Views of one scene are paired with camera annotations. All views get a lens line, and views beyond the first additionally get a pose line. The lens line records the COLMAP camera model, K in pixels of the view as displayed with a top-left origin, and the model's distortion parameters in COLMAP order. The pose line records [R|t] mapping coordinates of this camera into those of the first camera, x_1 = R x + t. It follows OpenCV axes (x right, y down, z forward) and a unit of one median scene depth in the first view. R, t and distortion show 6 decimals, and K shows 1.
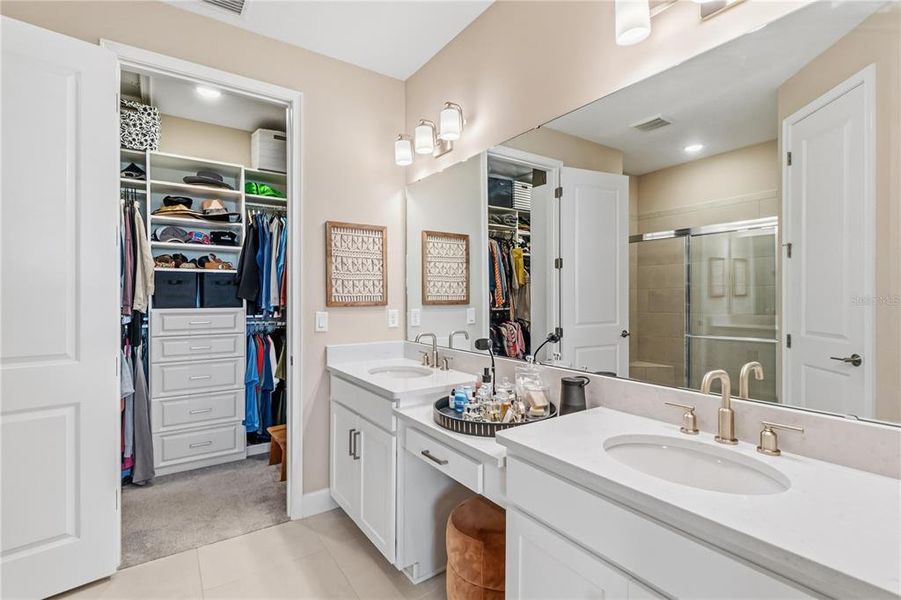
lens RADIAL K [[418.7, 0, 431.2], [0, 418.7, 298.8], [0, 0, 1]] dist [-0.000258, -0.000239]
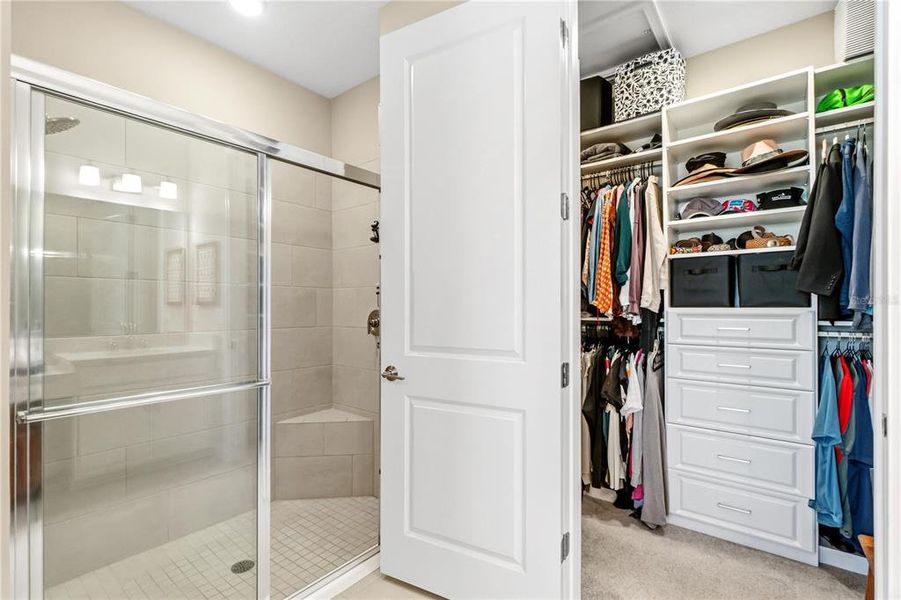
lens RADIAL K [[412.6, 0, 448.8], [0, 412.6, 305.1], [0, 0, 1]] dist [-0.000093, -0.000371]
pose [[0.311041, -0.001206, -0.950396, -0.055768], [-0.004638, 0.999985, -0.002787, 0.021493], [0.950385, 0.005275, 0.311031, 0.333510]]
